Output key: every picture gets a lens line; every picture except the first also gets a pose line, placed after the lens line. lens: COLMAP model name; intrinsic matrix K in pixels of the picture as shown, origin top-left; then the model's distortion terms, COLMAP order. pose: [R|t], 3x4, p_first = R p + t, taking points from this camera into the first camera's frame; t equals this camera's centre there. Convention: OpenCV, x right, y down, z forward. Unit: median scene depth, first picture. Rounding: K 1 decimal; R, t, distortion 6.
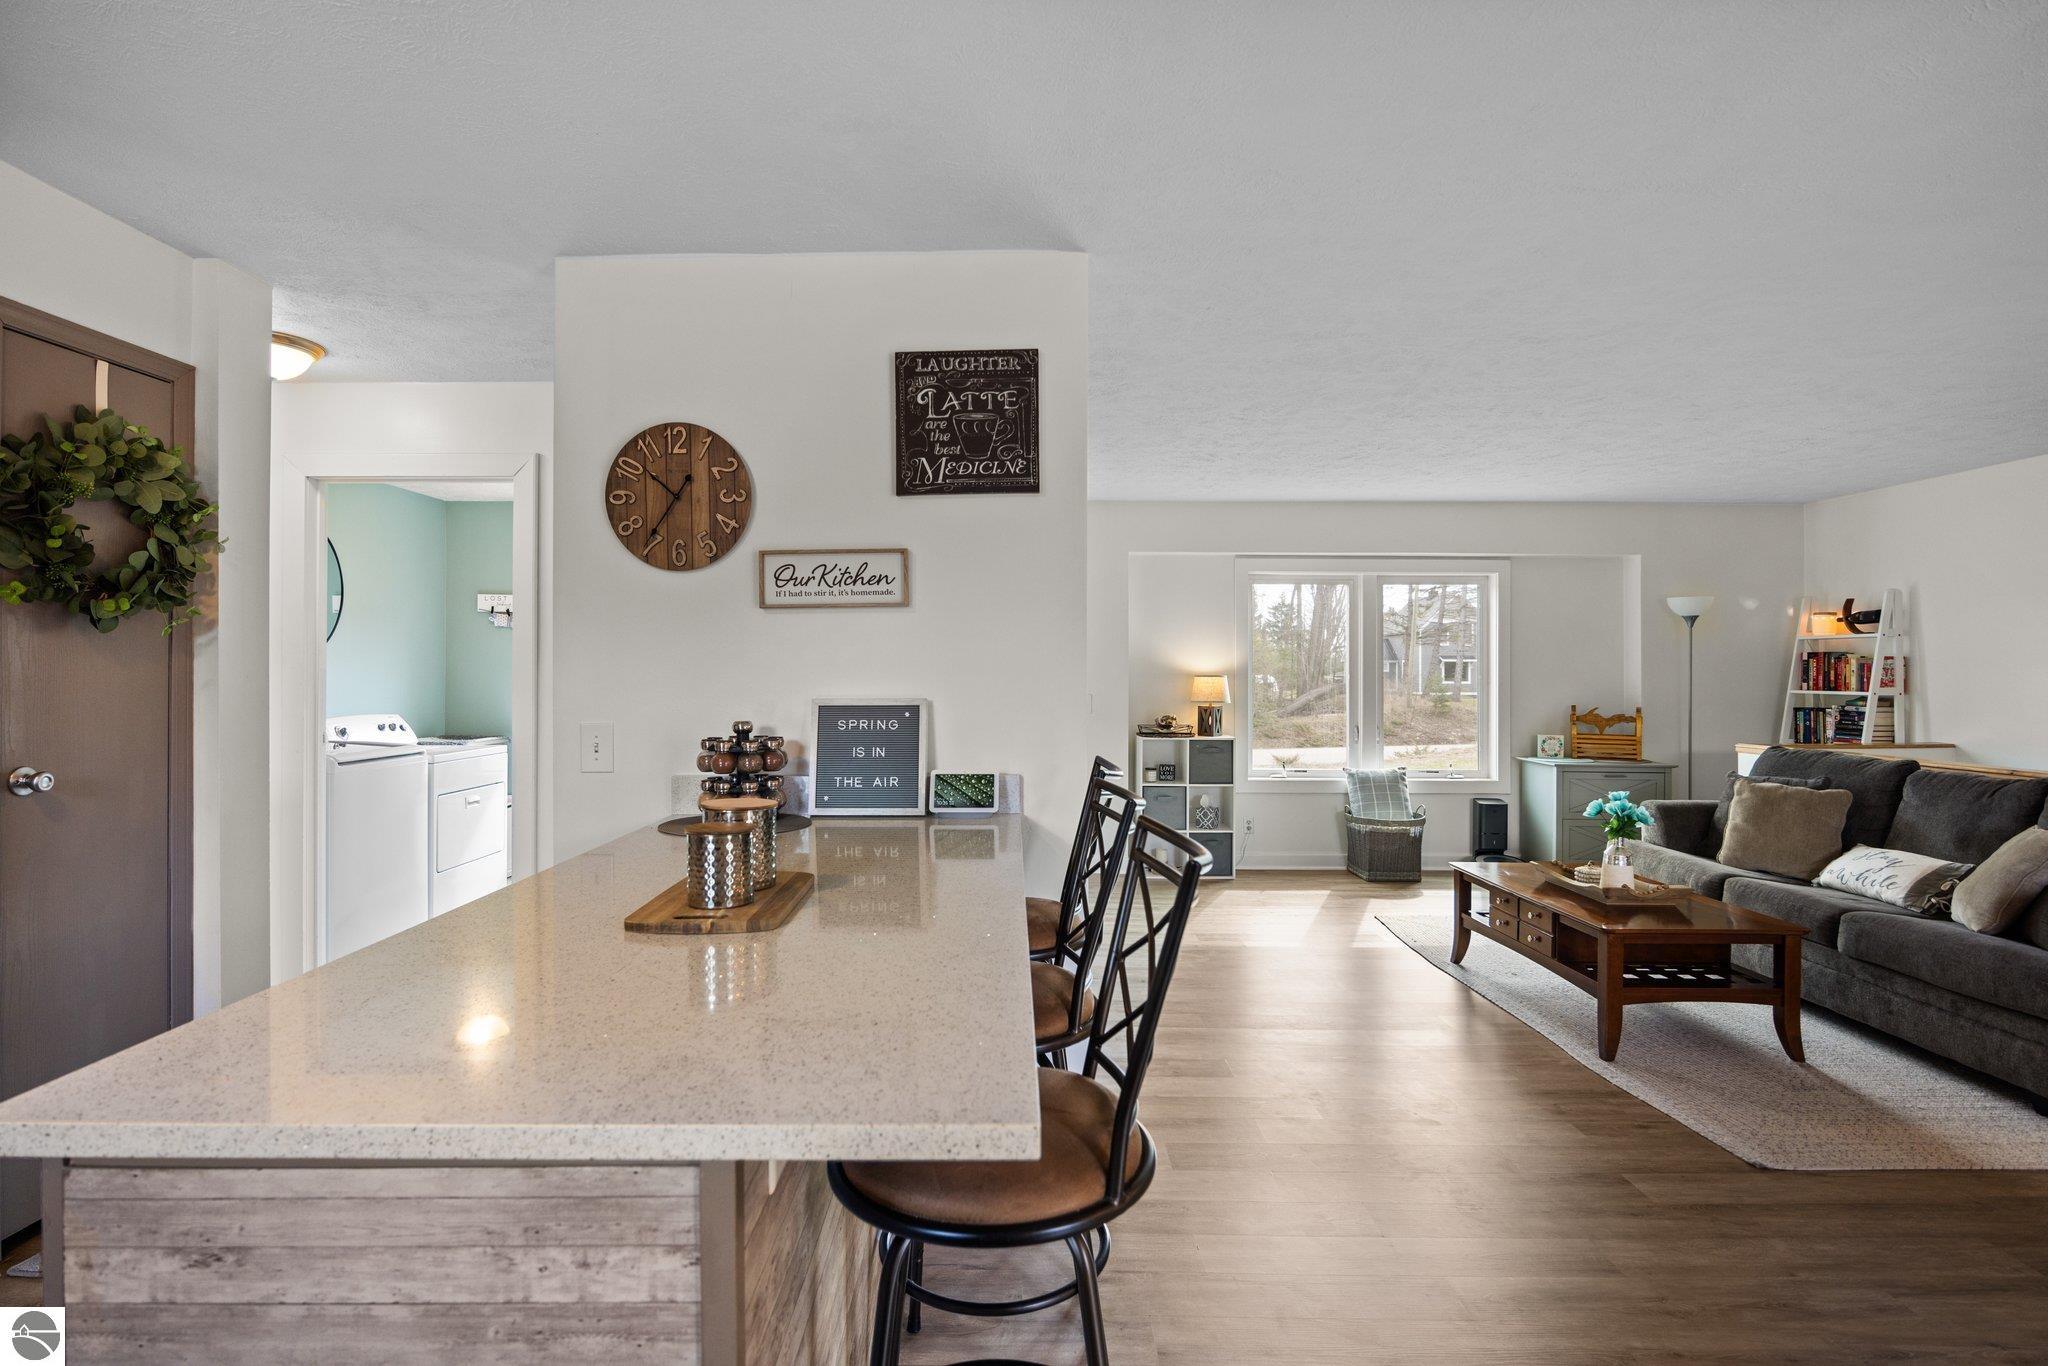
lens RADIAL K [[1038.2, 0, 1014.9], [0, 1038.2, 670.0], [0, 0, 1]] dist [-0.006558, 0.000147]
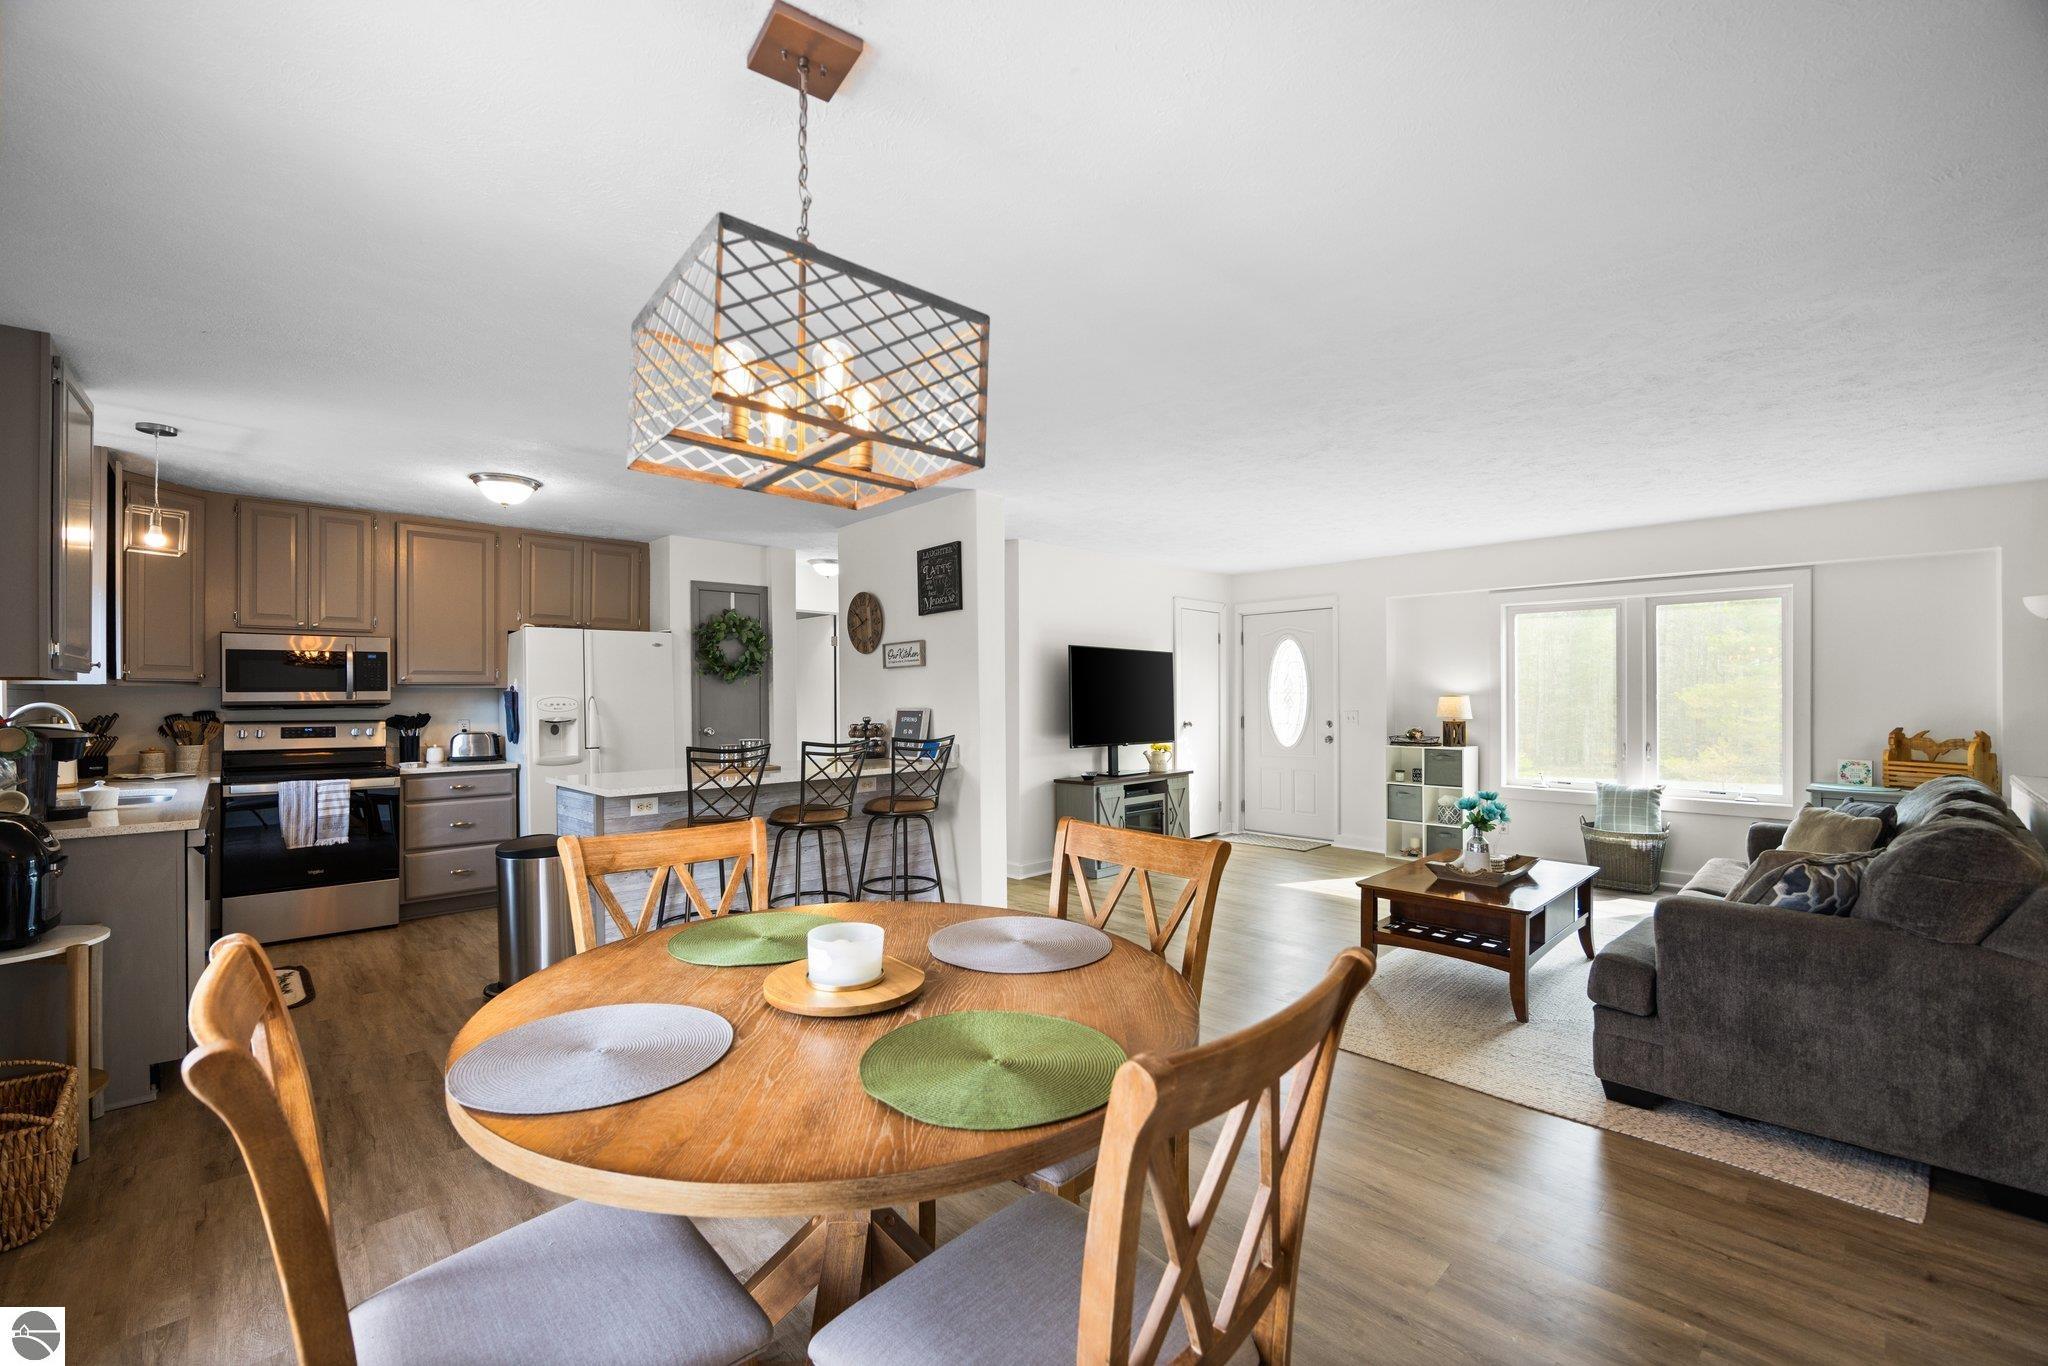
lens RADIAL K [[882.7, 0, 1015.5], [0, 882.7, 690.0], [0, 0, 1]] dist [0.000545, -0.000869]
pose [[0.684878, -0.009583, -0.728595, 0.615363], [0.008173, 0.999952, -0.005469, 0.000550], [0.728612, -0.002209, 0.684923, -0.060121]]
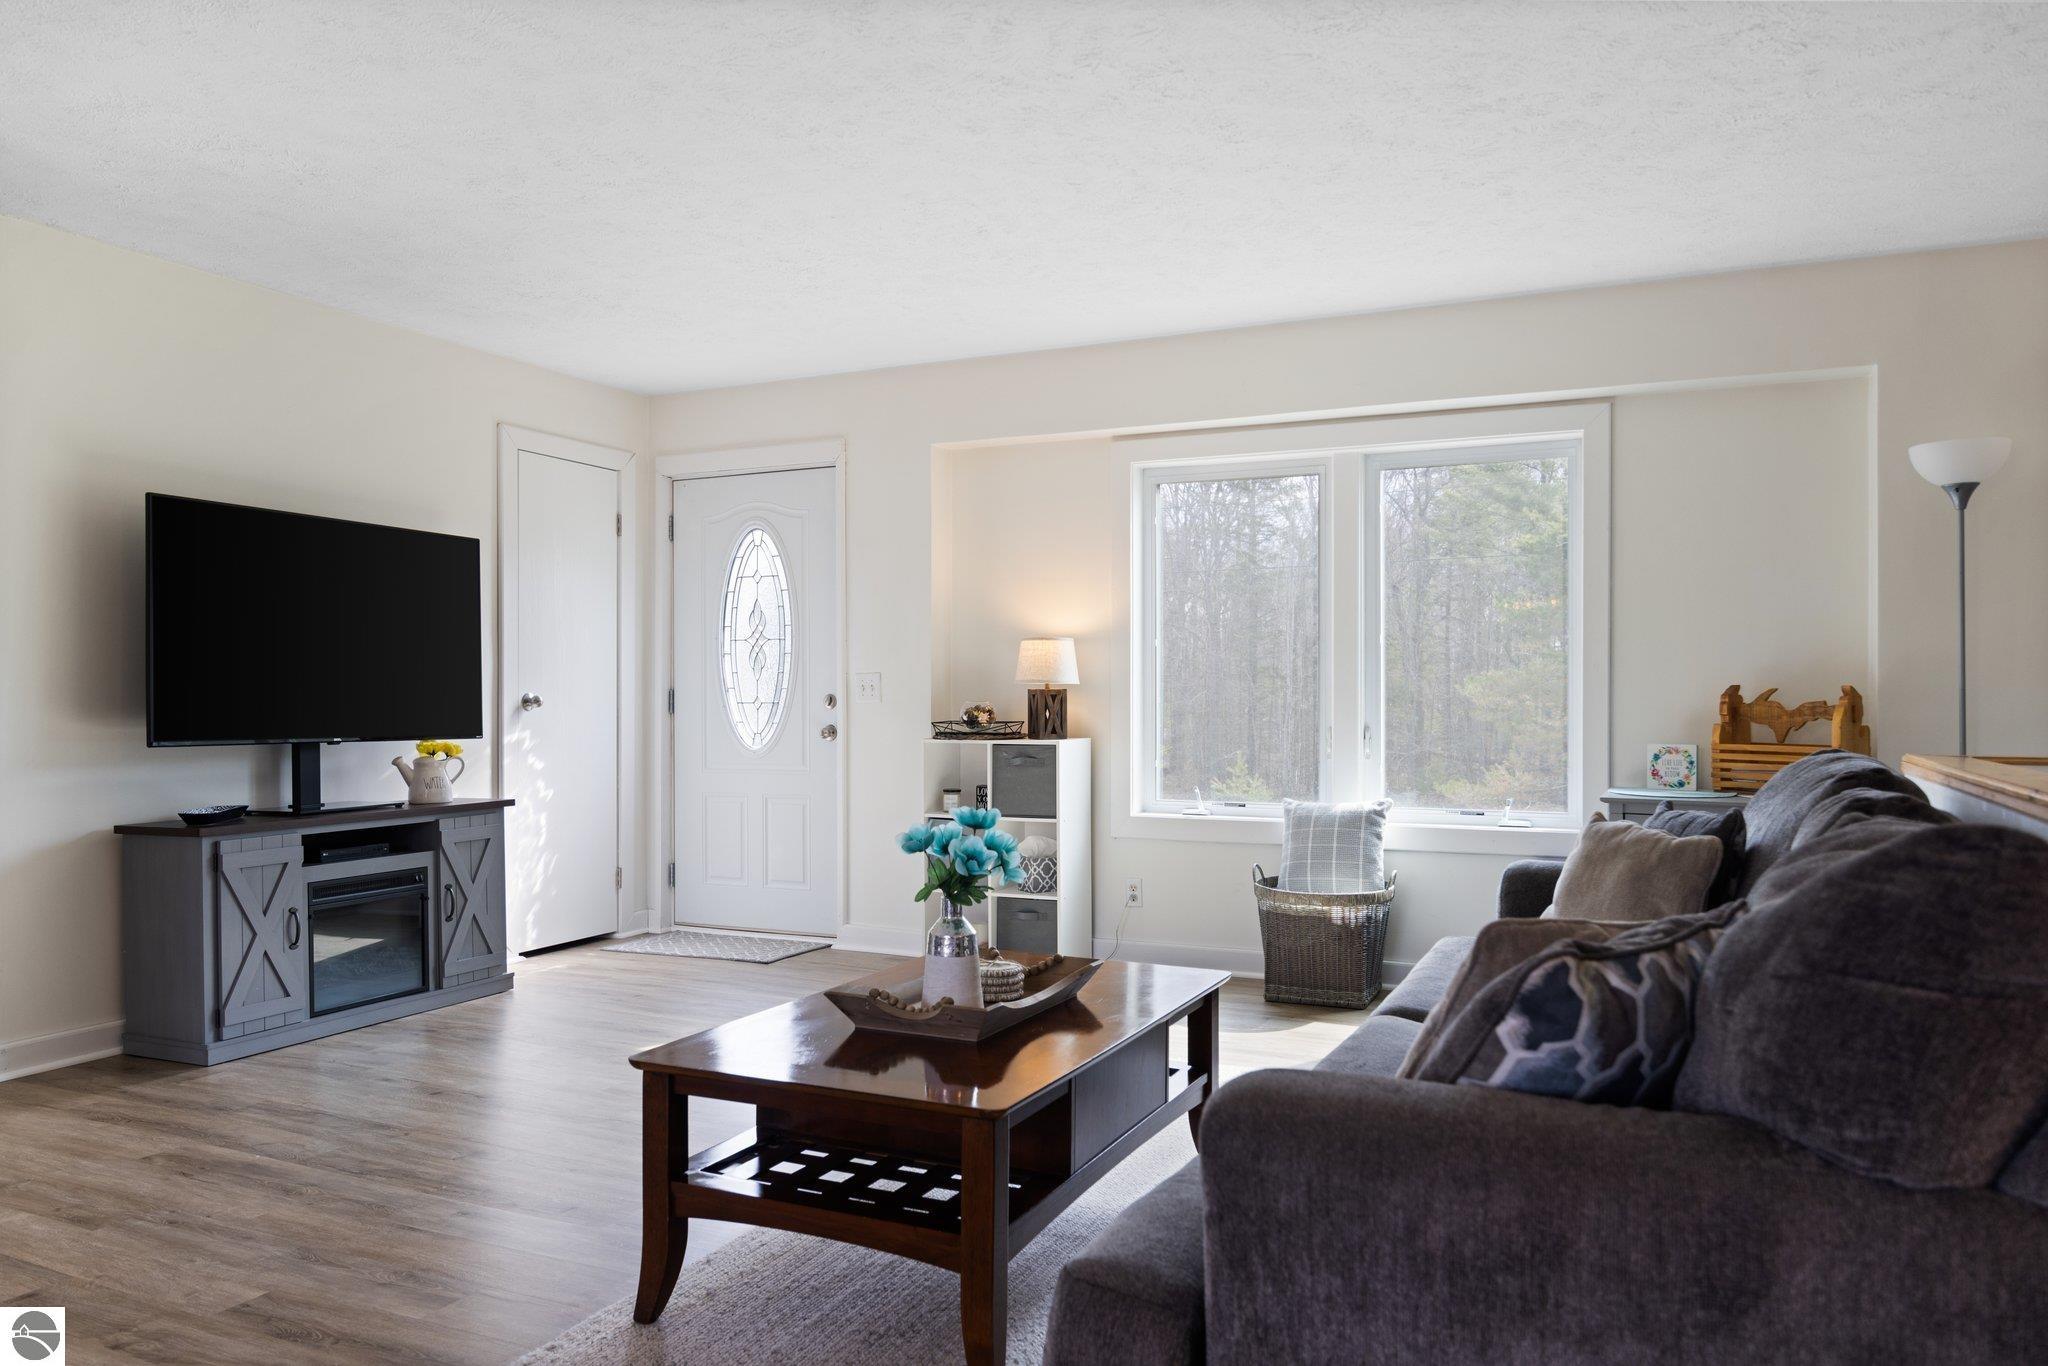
lens RADIAL K [[1485.9, 0, 1027.2], [0, 1485.9, 686.9], [0, 0, 1]] dist [0.007122, 0.003609]
pose [[0.896517, -0.006493, -0.442961, 0.593665], [0.005562, 0.999979, -0.003401, 0.038344], [0.442974, 0.000586, 0.896534, 0.234362]]
